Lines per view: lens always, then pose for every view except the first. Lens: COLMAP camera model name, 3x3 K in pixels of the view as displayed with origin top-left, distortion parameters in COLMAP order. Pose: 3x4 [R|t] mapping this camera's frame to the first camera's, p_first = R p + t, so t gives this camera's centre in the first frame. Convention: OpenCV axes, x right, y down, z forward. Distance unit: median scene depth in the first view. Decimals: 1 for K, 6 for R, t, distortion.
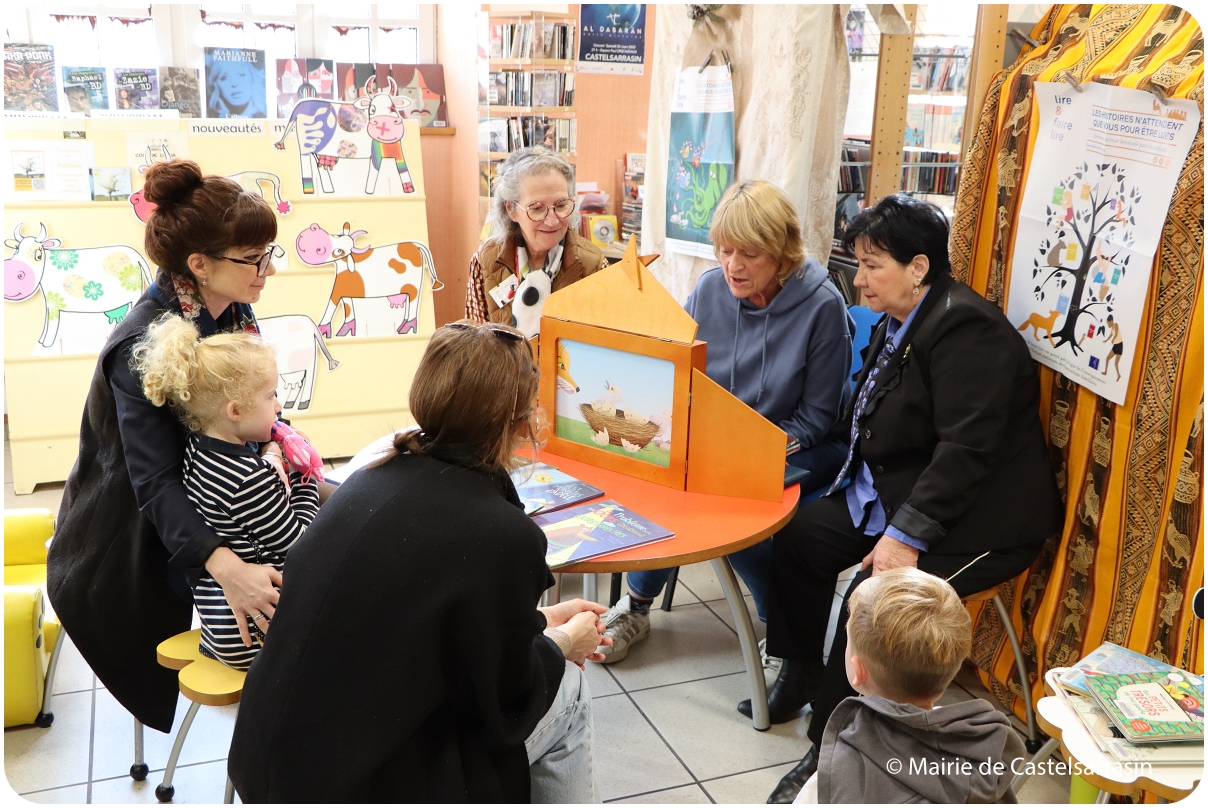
lens RADIAL K [[1184.2, 0, 604.0], [0, 1184.2, 404.0], [0, 0, 1]] dist [-0.126850, 0.279163]
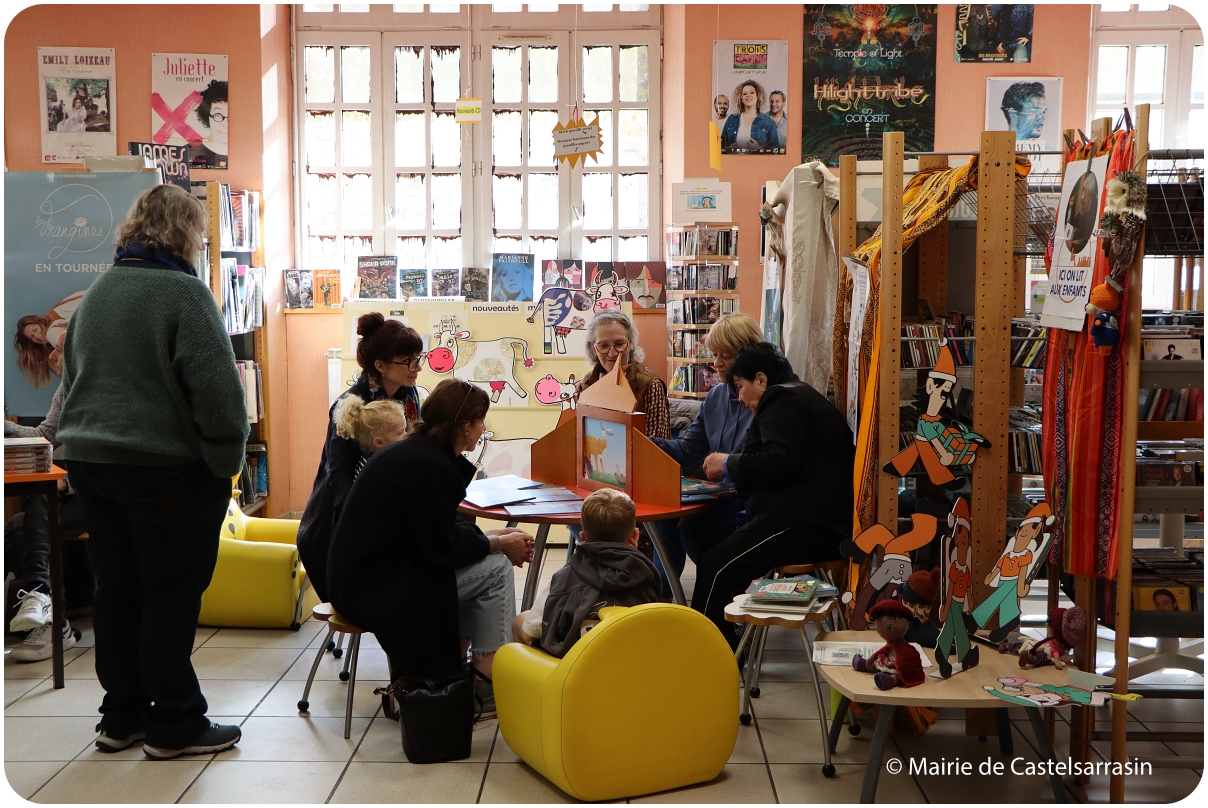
lens RADIAL K [[1355.2, 0, 604.0], [0, 1355.2, 404.0], [0, 0, 1]] dist [-0.005158, 0.003226]
pose [[0.928832, 0.009913, -0.370368, 0.408522], [-0.077212, 0.982873, -0.167329, 0.144069], [0.362366, 0.184017, 0.913690, -0.437424]]
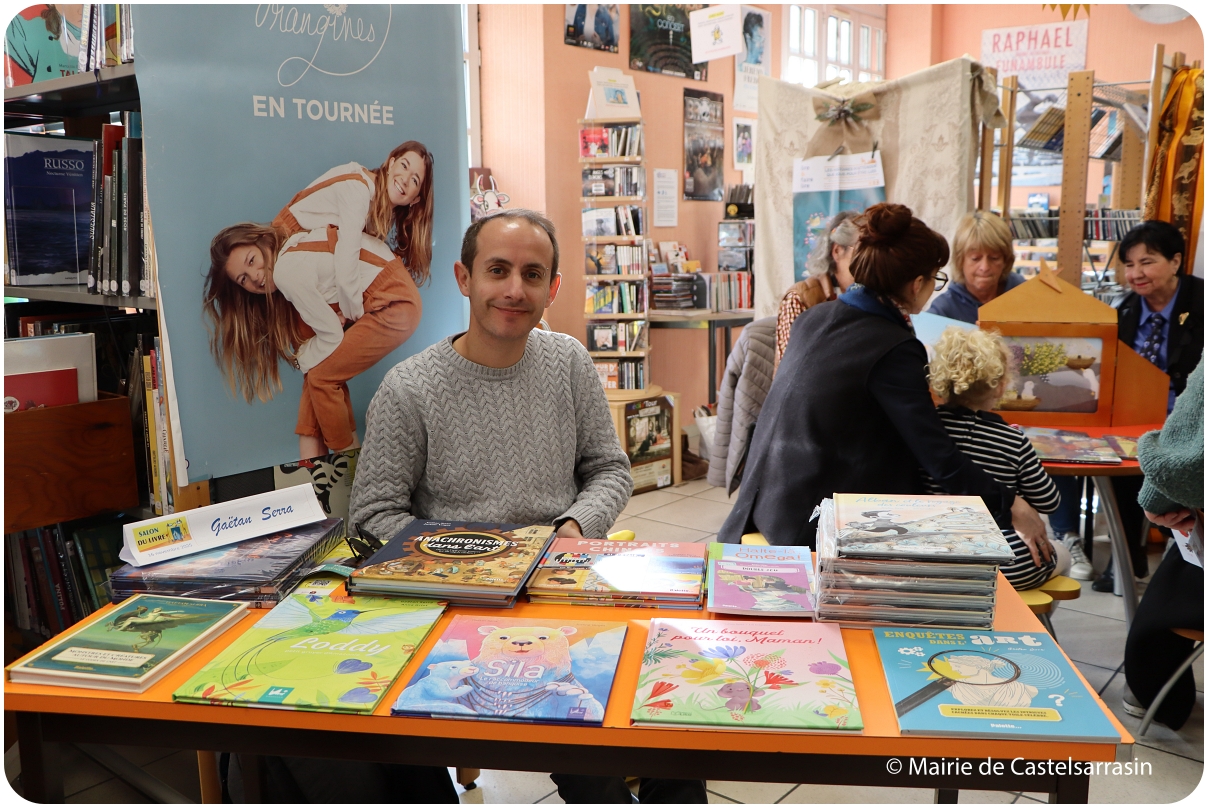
lens RADIAL K [[1059.7, 0, 638.8], [0, 1059.7, 374.5], [0, 0, 1]] dist [-0.047870, 0.017533]
pose [[0.866324, -0.107835, 0.487703, -0.590062], [0.164650, 0.983495, -0.075014, 0.006842], [-0.471565, 0.145287, 0.869781, 0.085026]]
